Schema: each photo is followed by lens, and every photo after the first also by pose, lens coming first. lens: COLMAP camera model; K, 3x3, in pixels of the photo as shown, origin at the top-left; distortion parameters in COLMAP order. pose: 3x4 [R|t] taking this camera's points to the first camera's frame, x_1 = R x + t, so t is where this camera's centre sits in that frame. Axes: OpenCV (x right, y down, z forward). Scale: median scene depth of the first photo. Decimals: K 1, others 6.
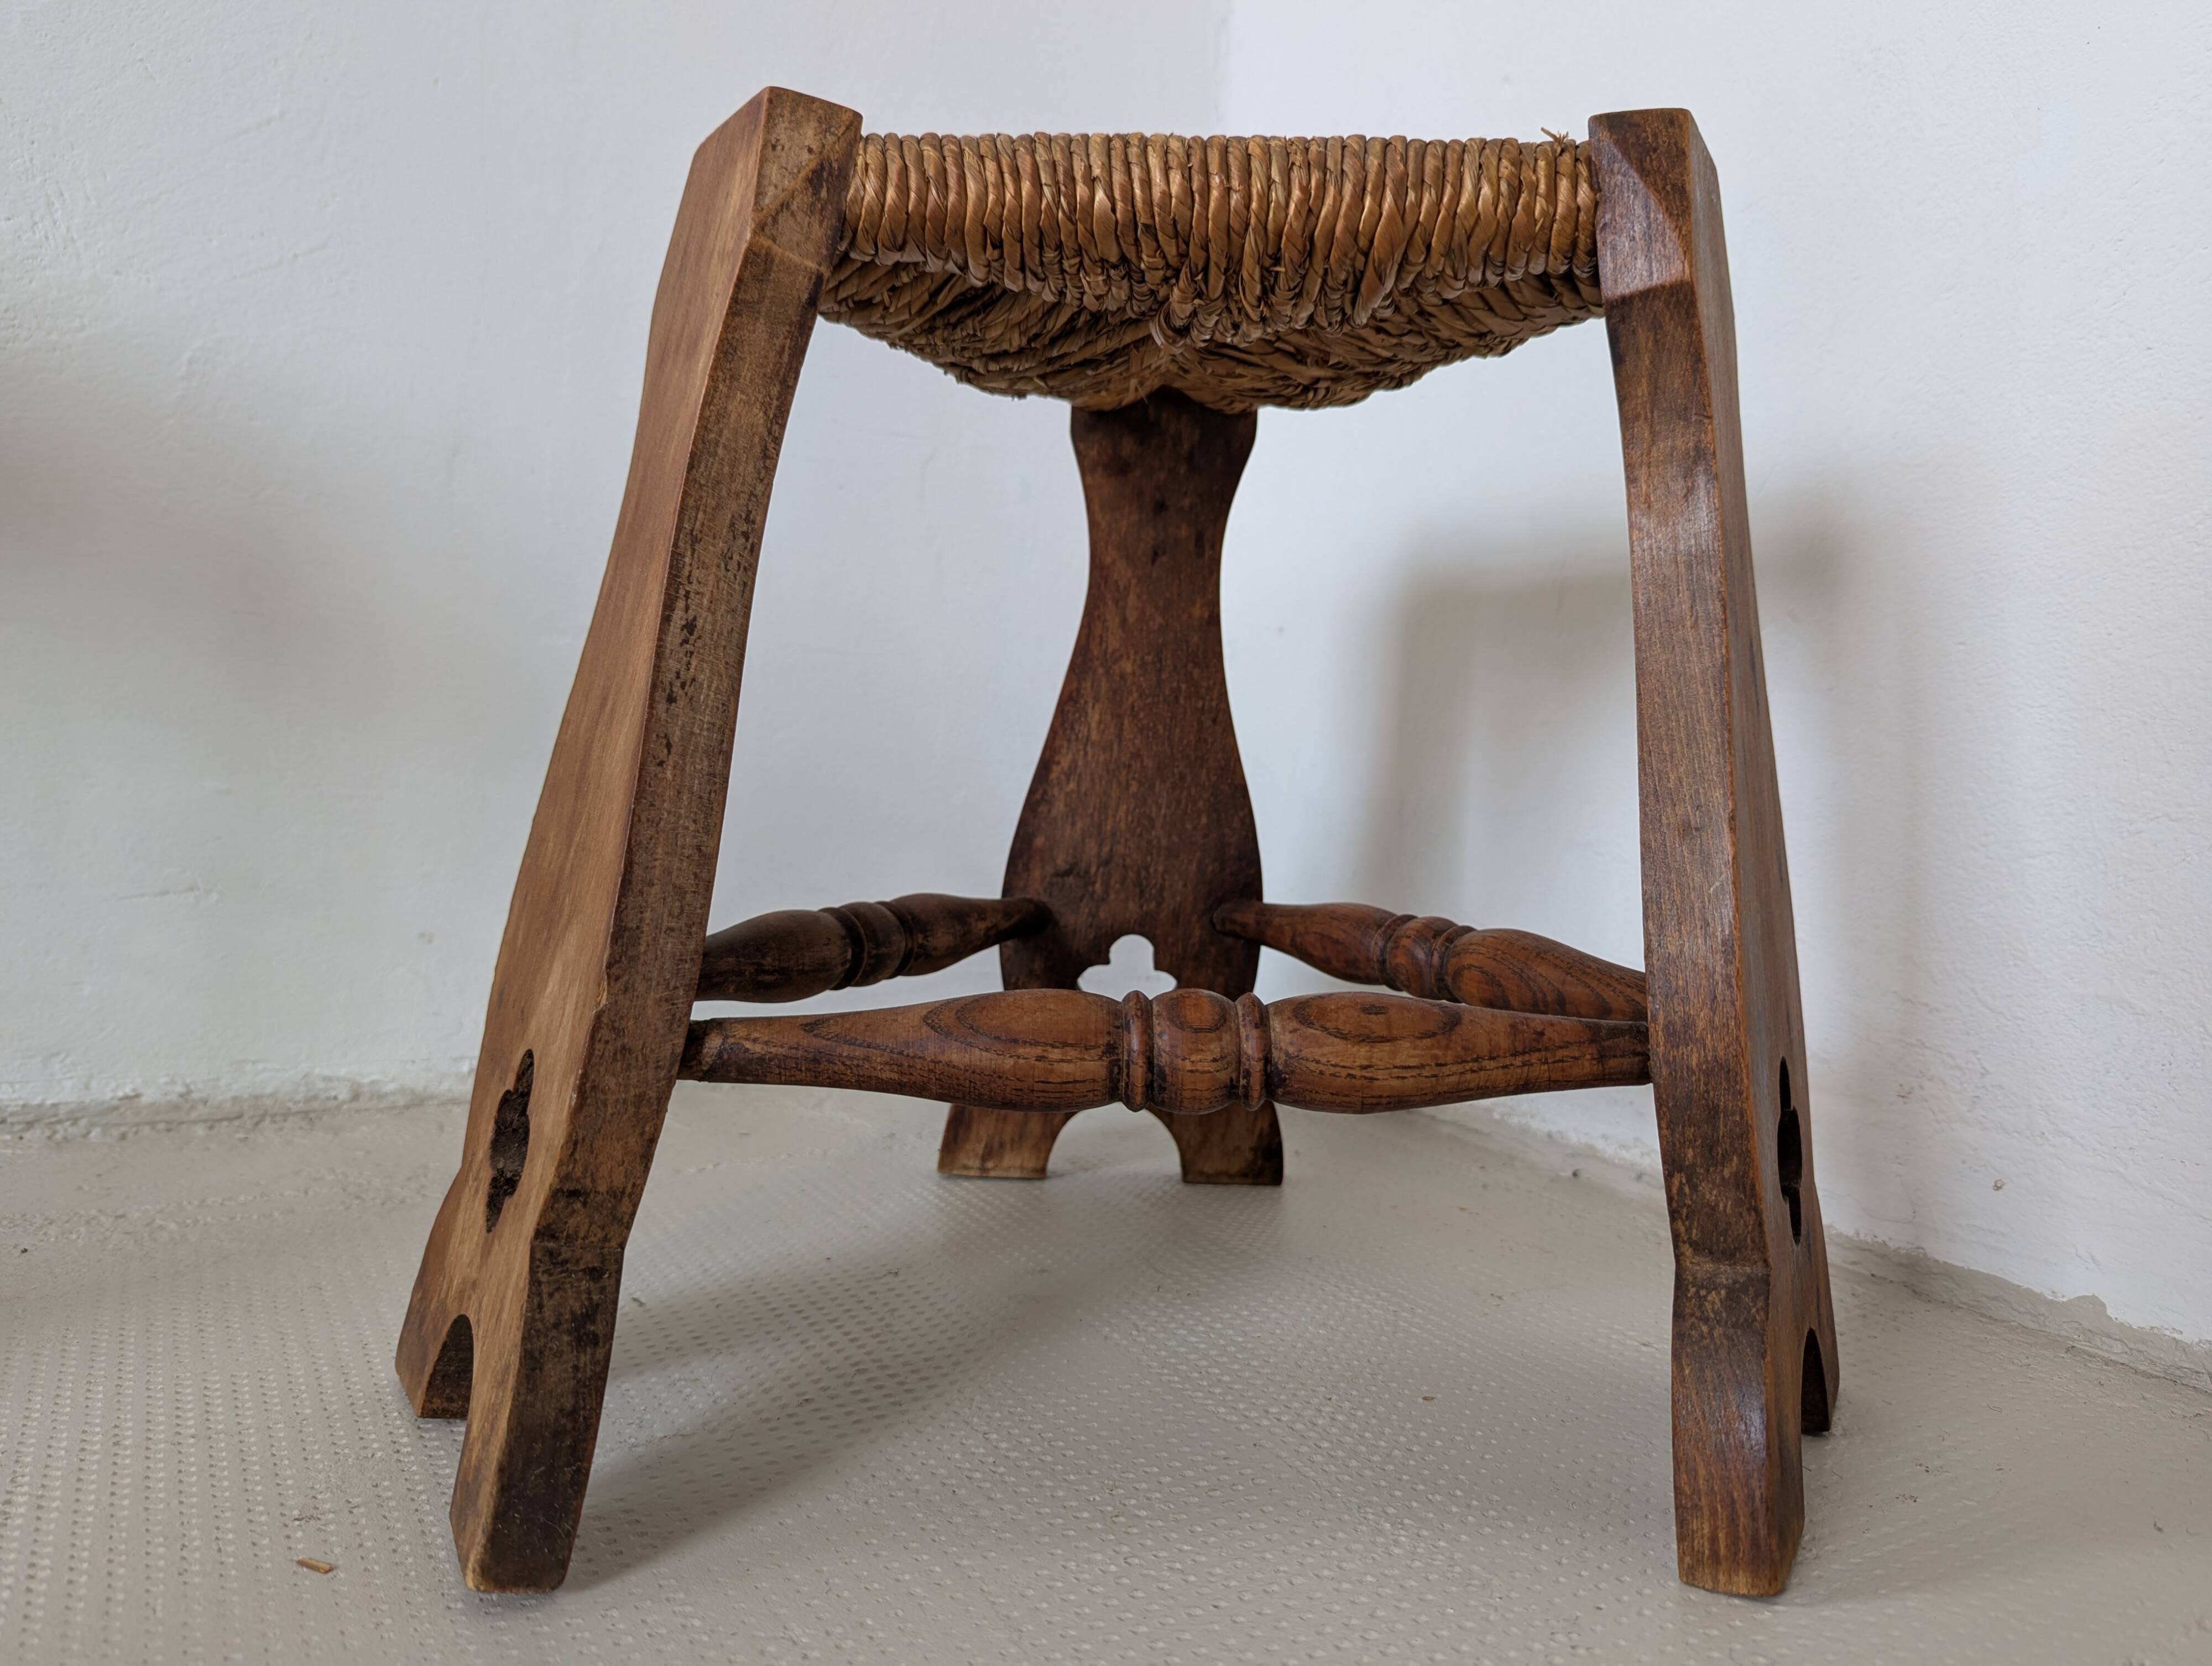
lens RADIAL K [[1608.8, 0, 1105.6], [0, 1608.8, 834.7], [0, 0, 1]] dist [0.015886, -0.023195]
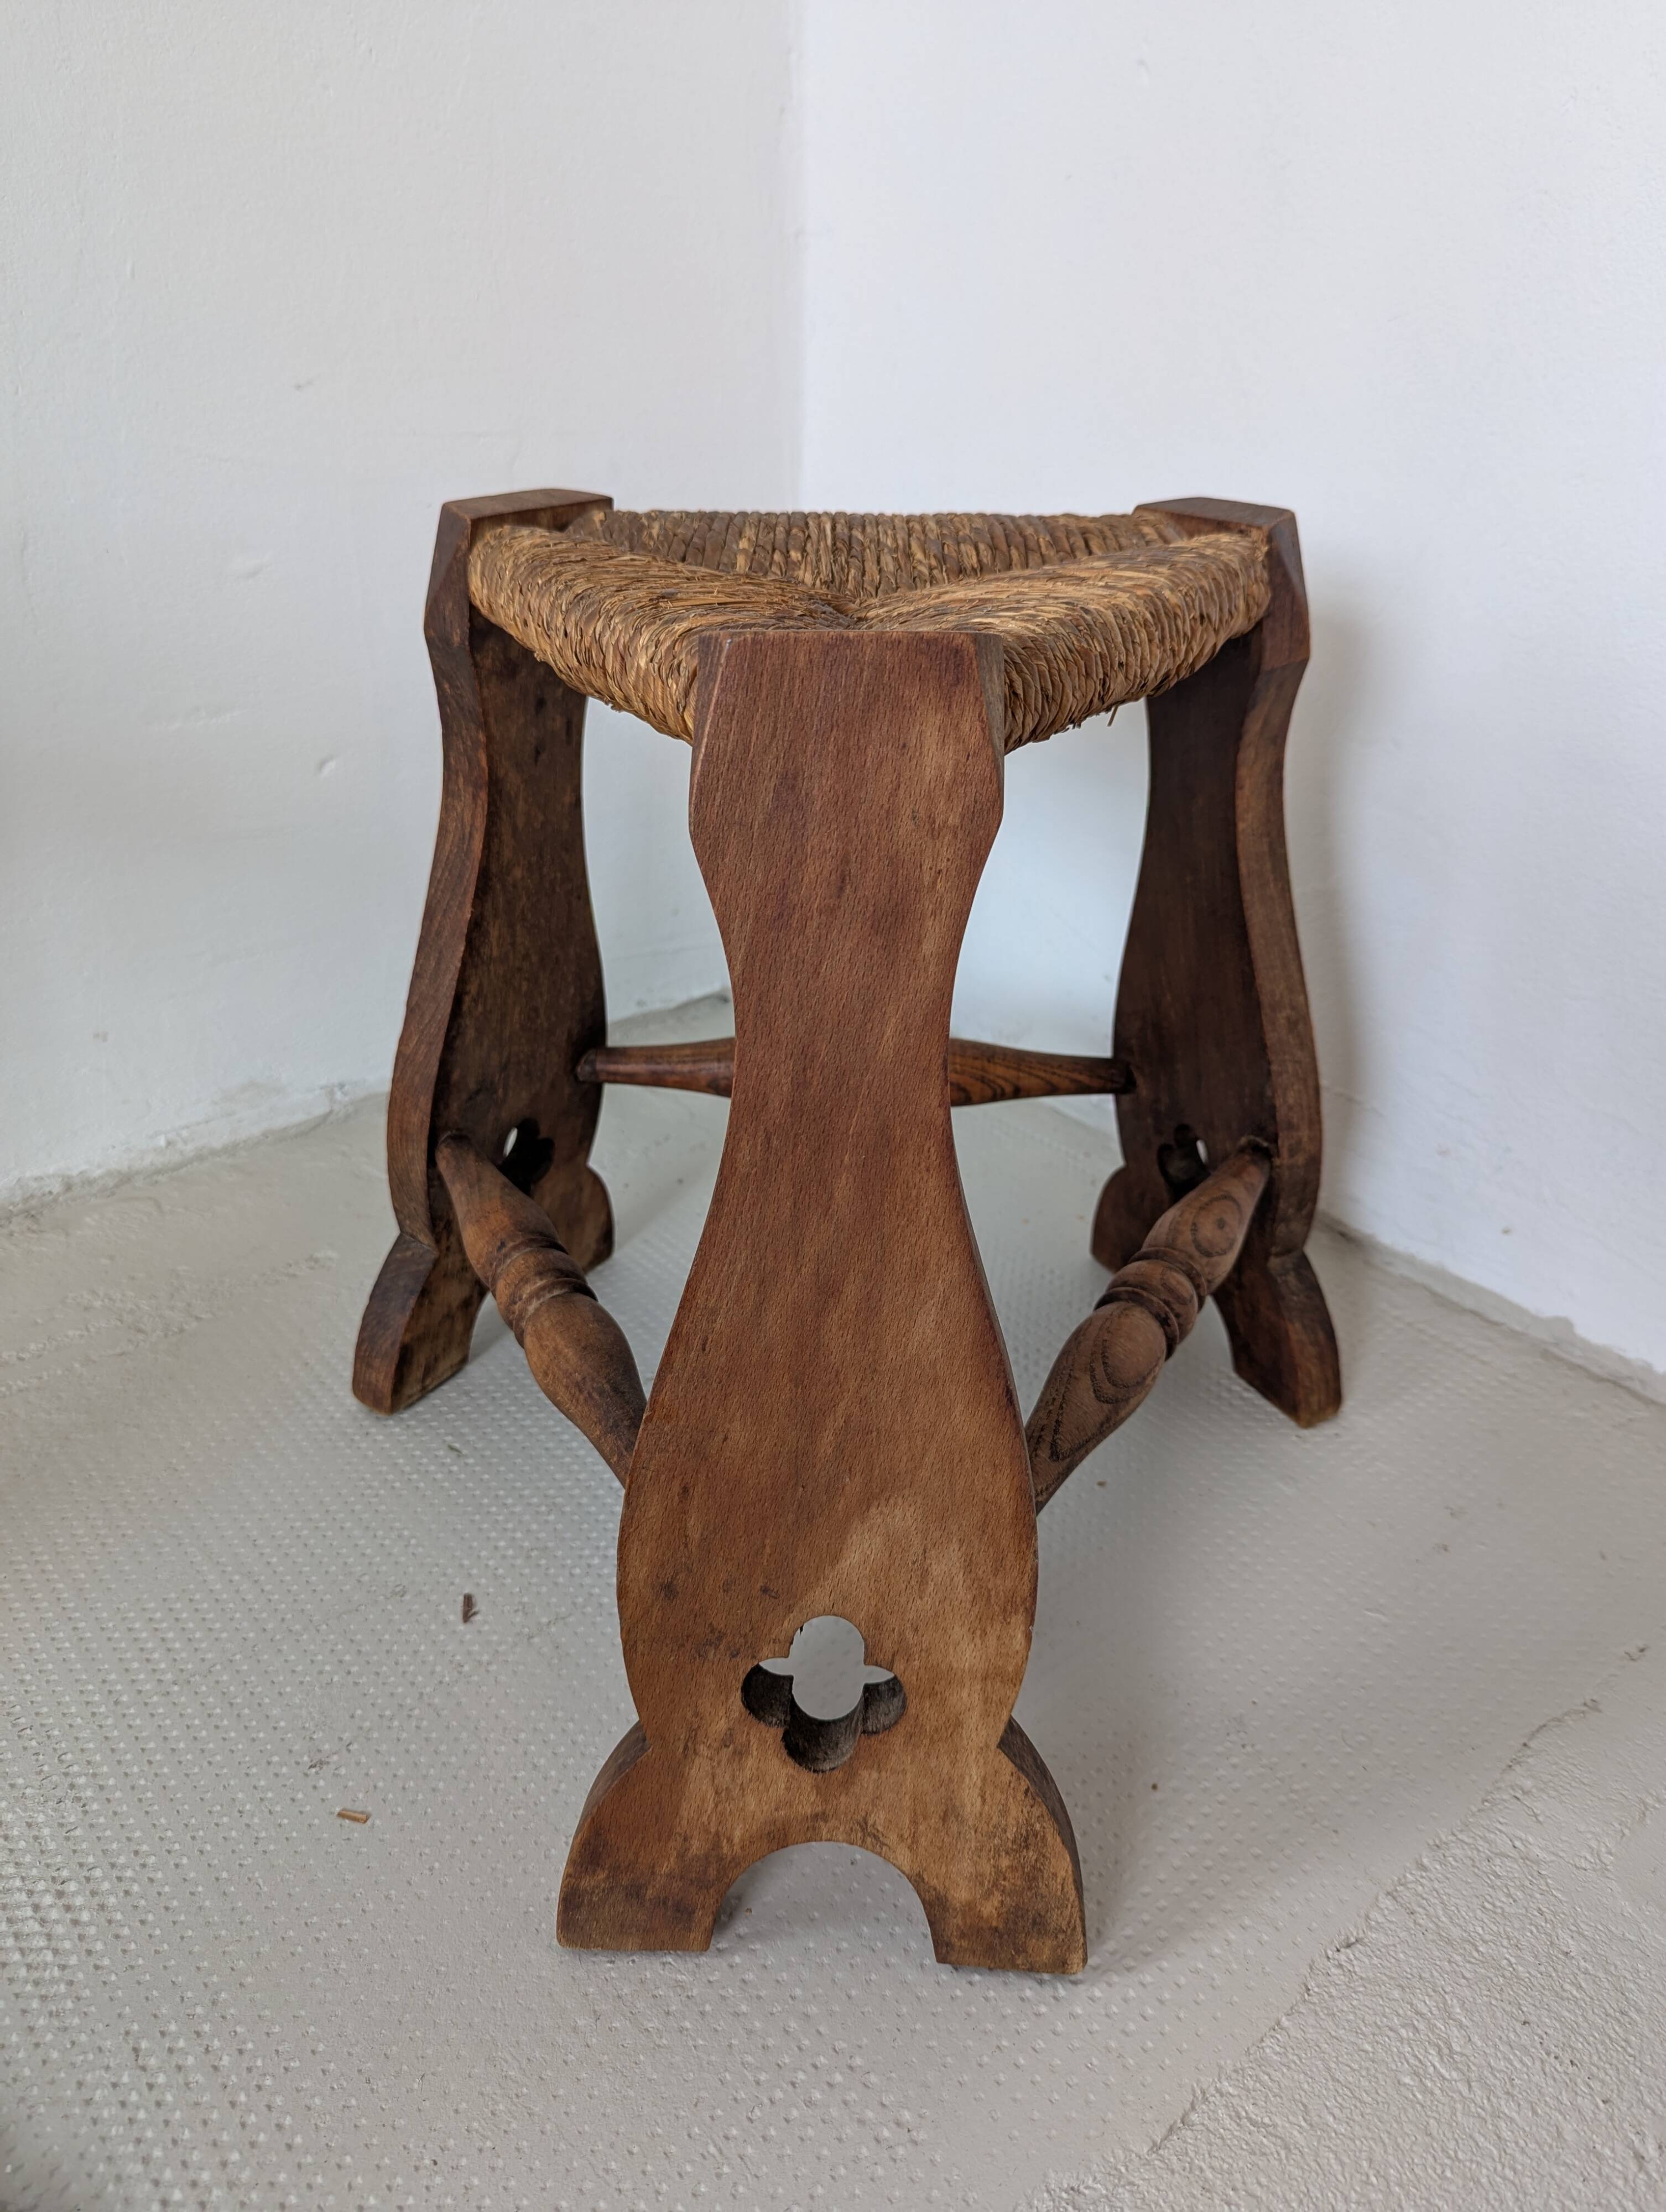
lens RADIAL K [[1623.5, 0, 837.4], [0, 1623.5, 1083.9], [0, 0, 1]] dist [-0.003913, 0.001182]
pose [[0.985410, -0.095042, 0.141187, -0.188846], [0.031199, 0.916370, 0.399114, -0.545082], [-0.167312, -0.388886, 0.905966, -0.054535]]
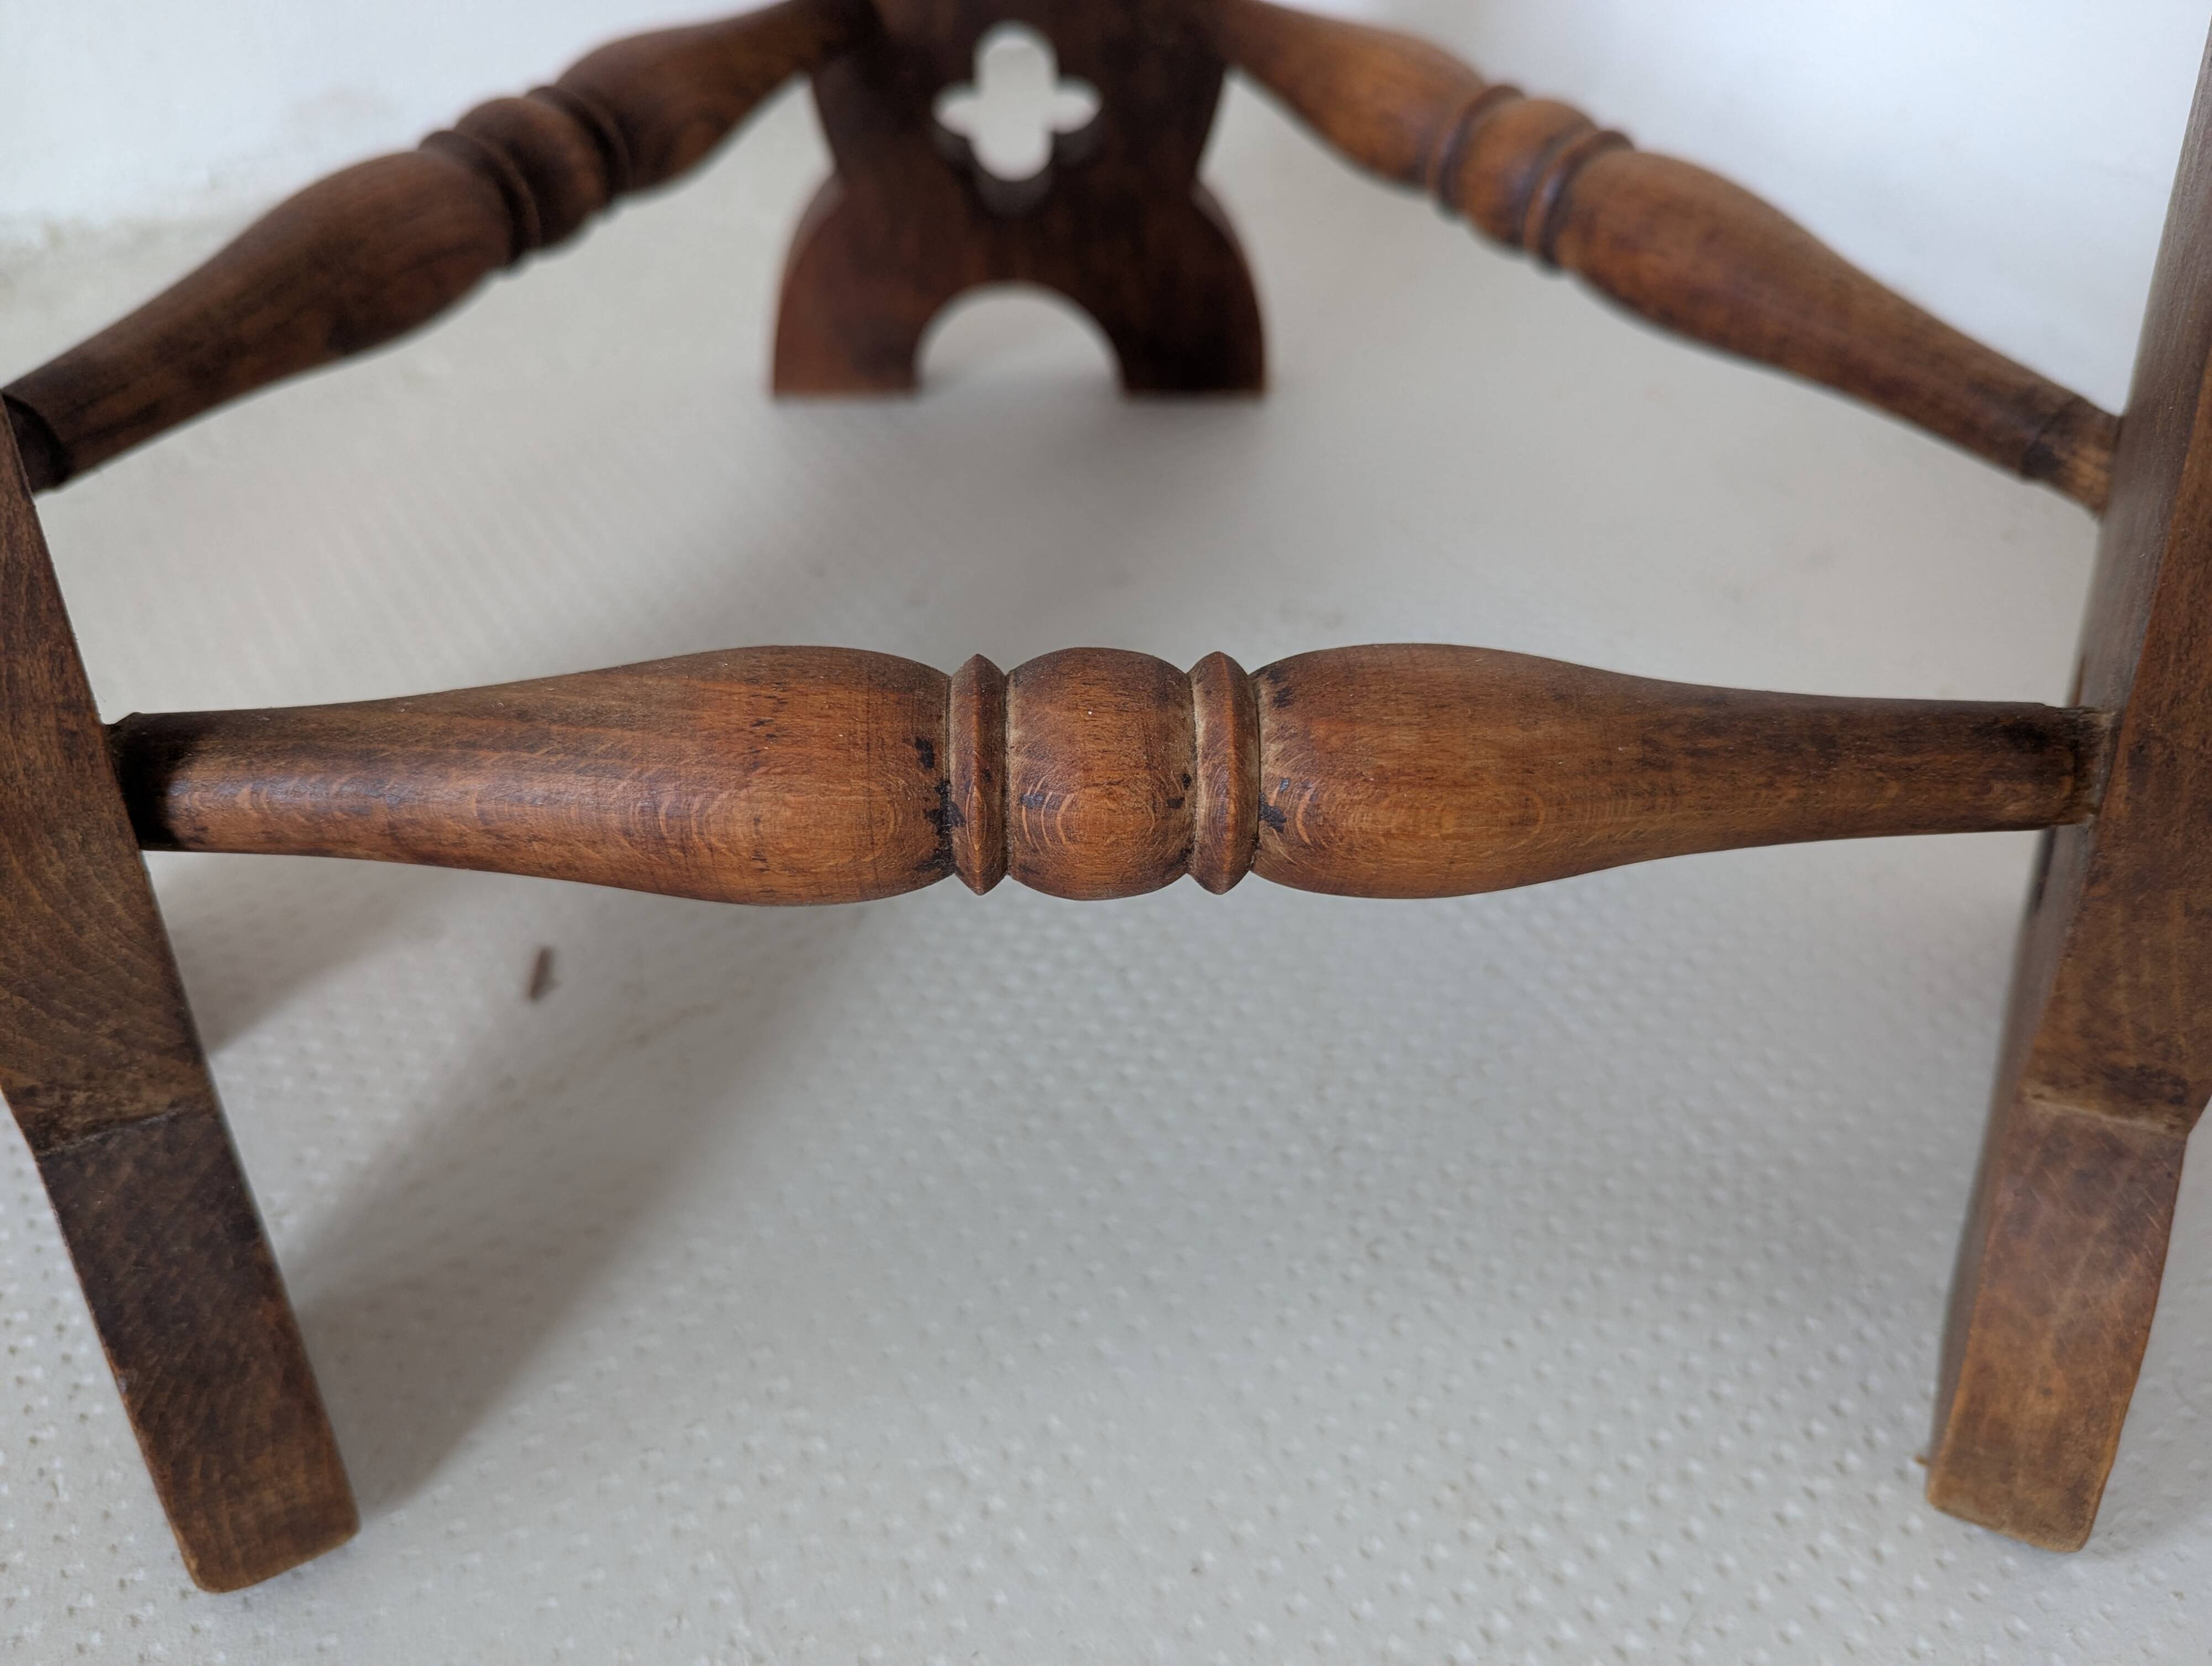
lens RADIAL K [[1657.1, 0, 1101.8], [0, 1657.1, 829.2], [0, 0, 1]] dist [0.002174, -0.034821]
pose [[0.997541, -0.049803, 0.049320, -0.119214], [0.005820, 0.760076, 0.649808, -0.170471], [-0.069849, -0.647922, 0.758497, 0.484084]]
